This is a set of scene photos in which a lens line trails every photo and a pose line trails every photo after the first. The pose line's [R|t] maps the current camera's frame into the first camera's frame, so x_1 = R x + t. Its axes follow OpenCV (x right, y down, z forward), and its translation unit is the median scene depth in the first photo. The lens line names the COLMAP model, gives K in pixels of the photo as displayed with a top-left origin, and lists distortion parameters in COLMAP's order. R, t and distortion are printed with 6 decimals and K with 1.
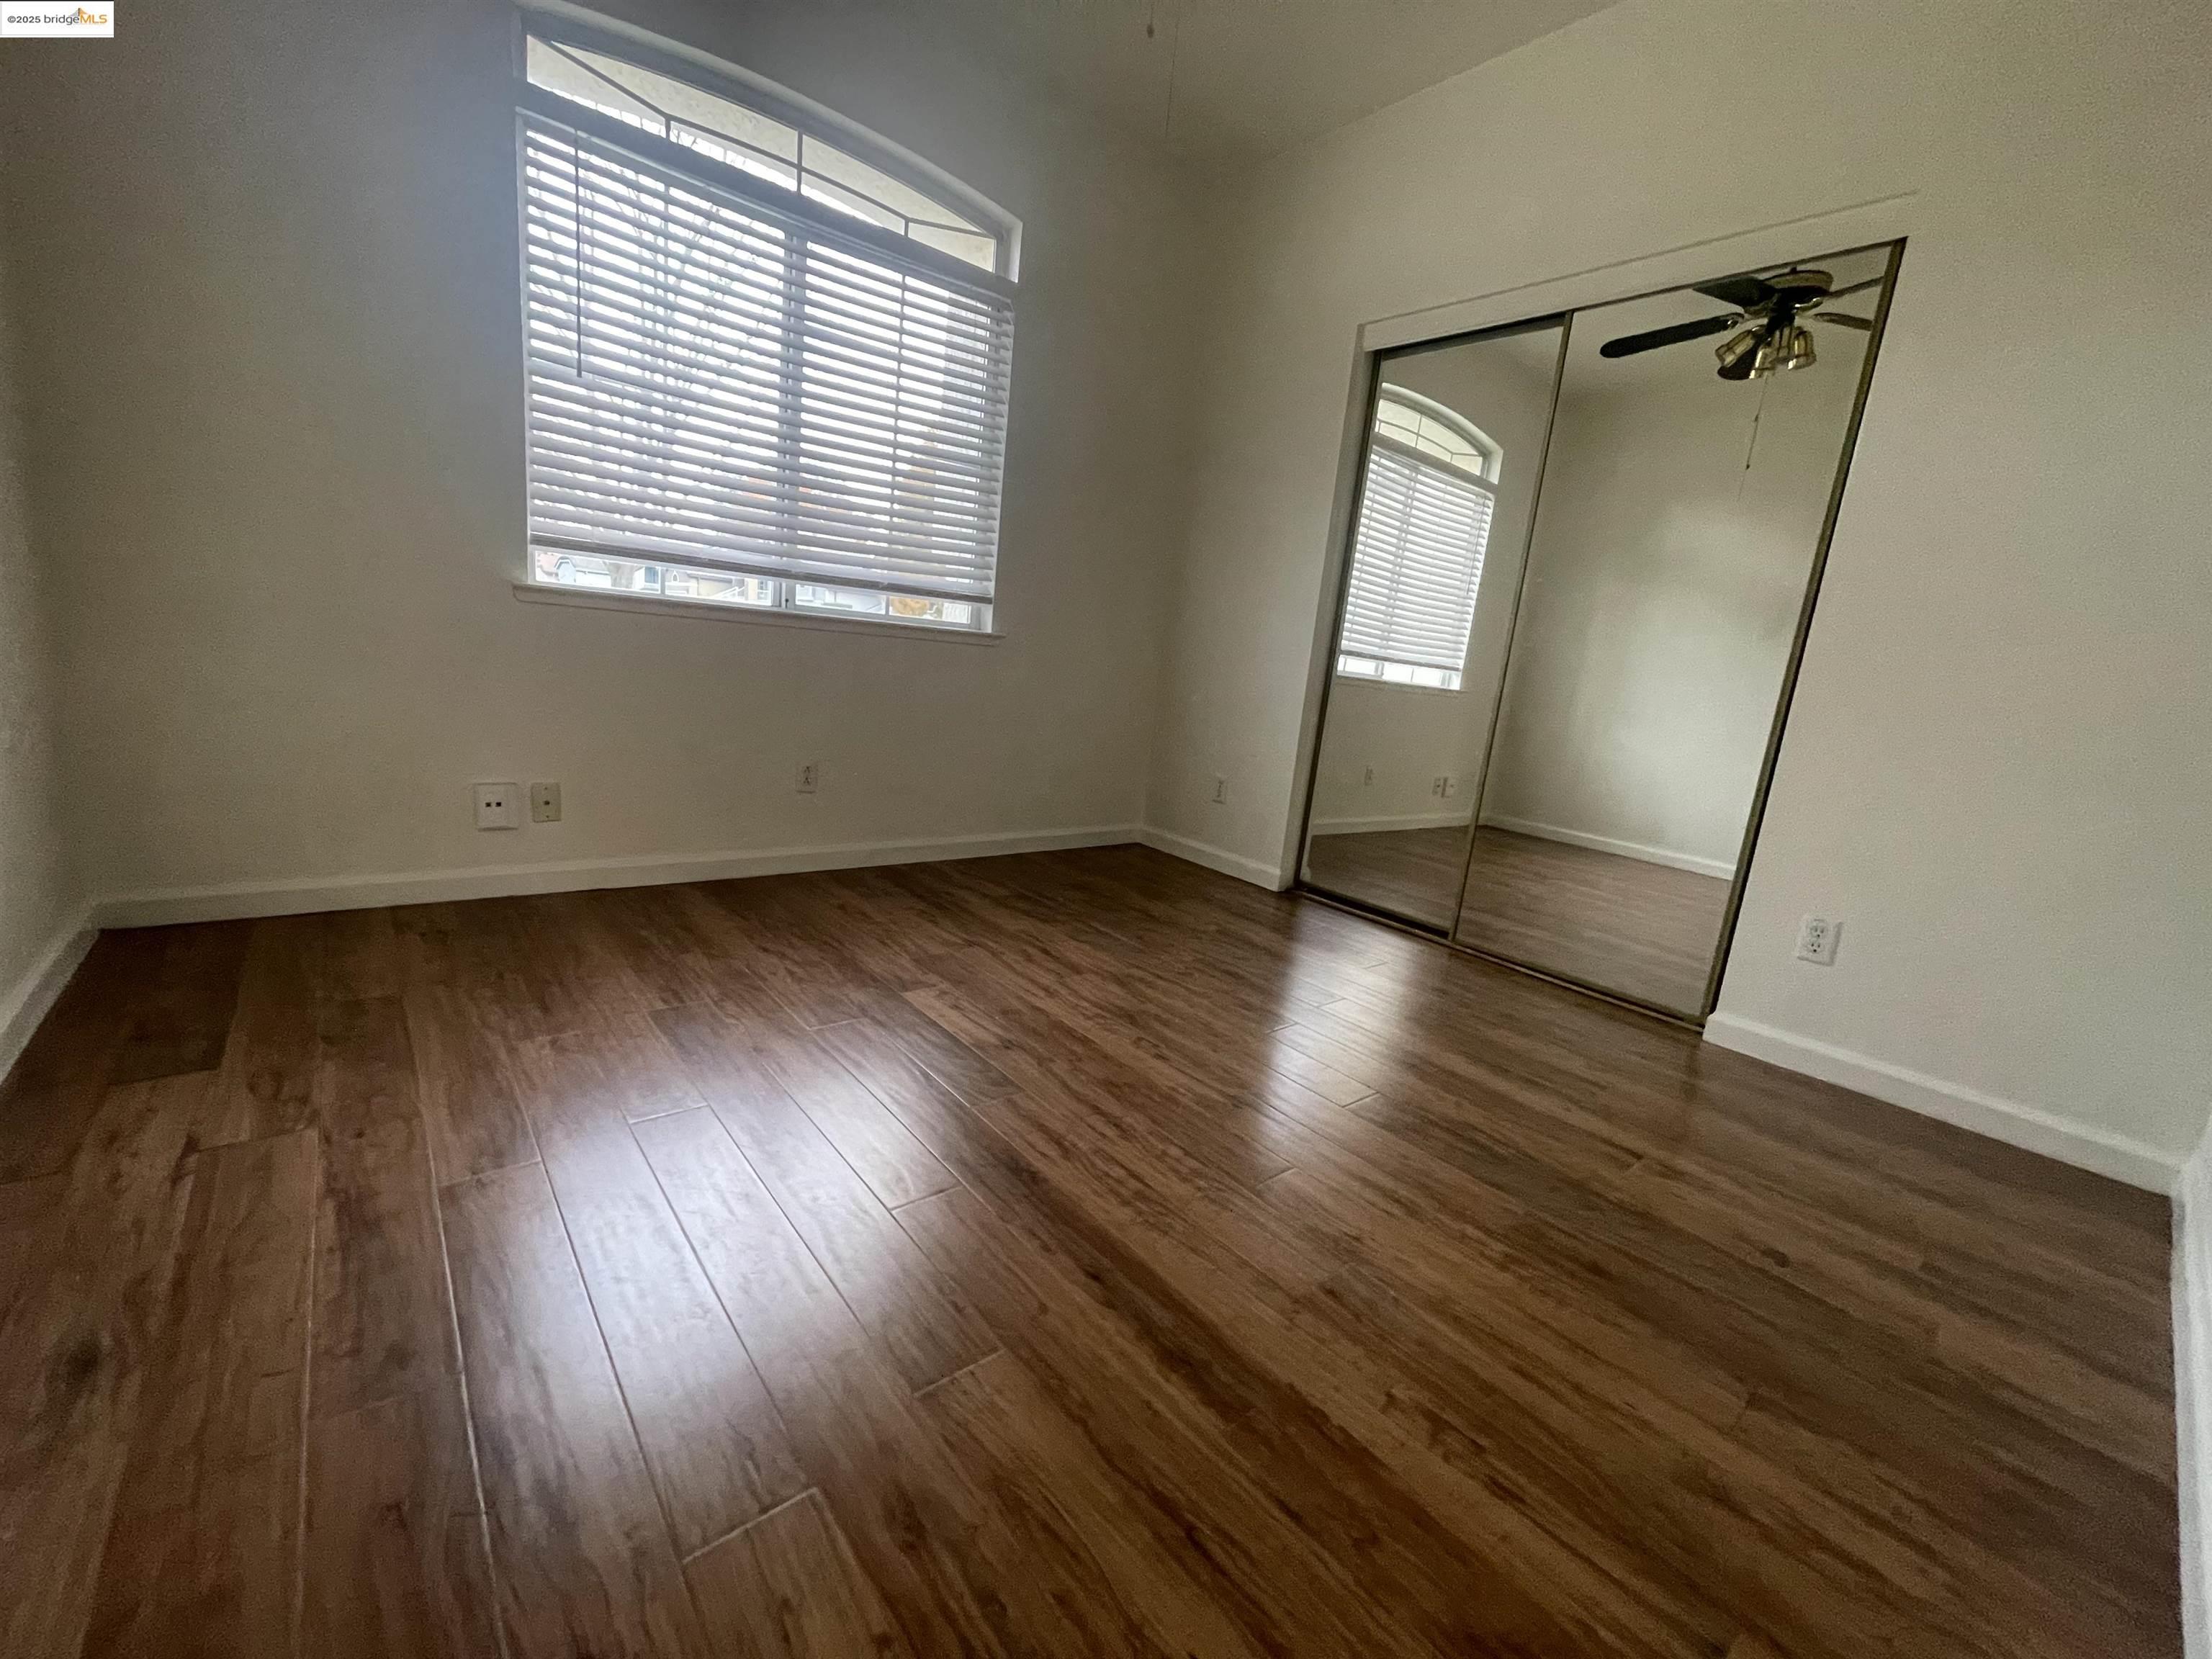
lens RADIAL K [[884.7, 0, 1106.3], [0, 884.7, 828.9], [0, 0, 1]] dist [-0.005176, 0.001529]
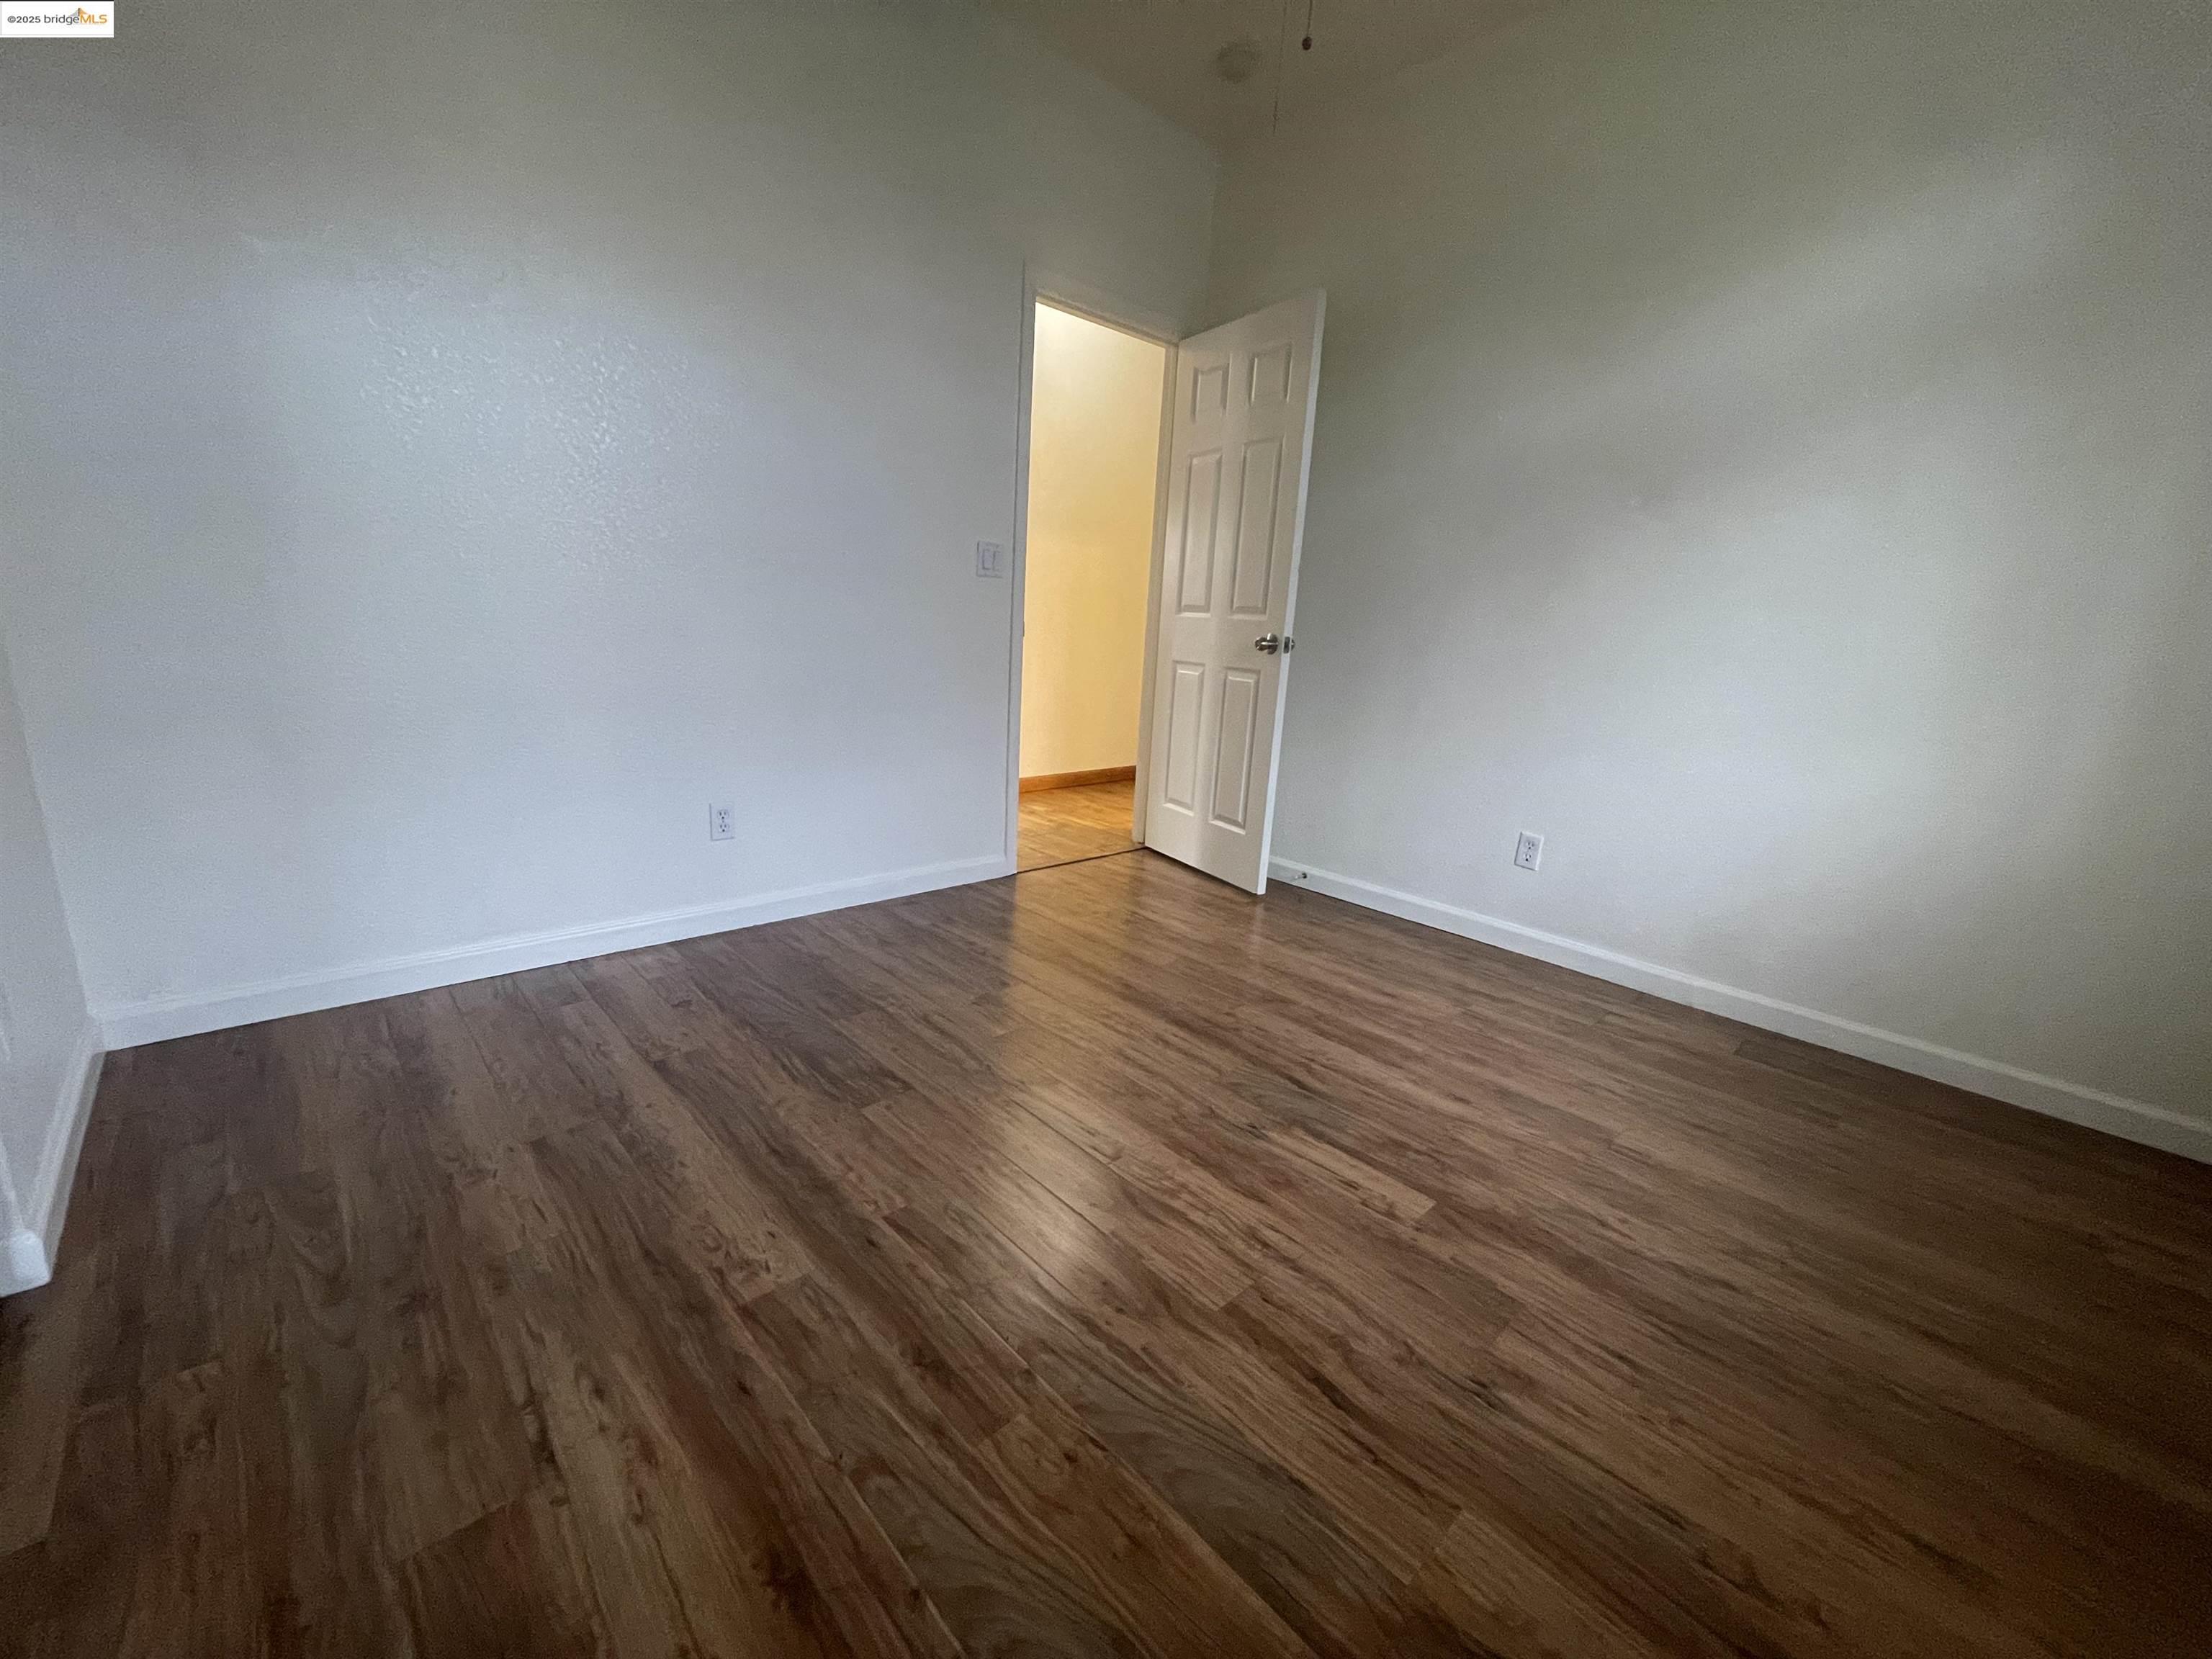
lens RADIAL K [[884.7, 0, 1106.1], [0, 884.7, 829.5], [0, 0, 1]] dist [-0.005176, 0.001529]
pose [[-0.985509, -0.137886, -0.098791, 0.162590], [-0.166868, 0.892661, 0.418701, -0.365309], [0.030454, 0.429119, -0.902735, 1.539868]]
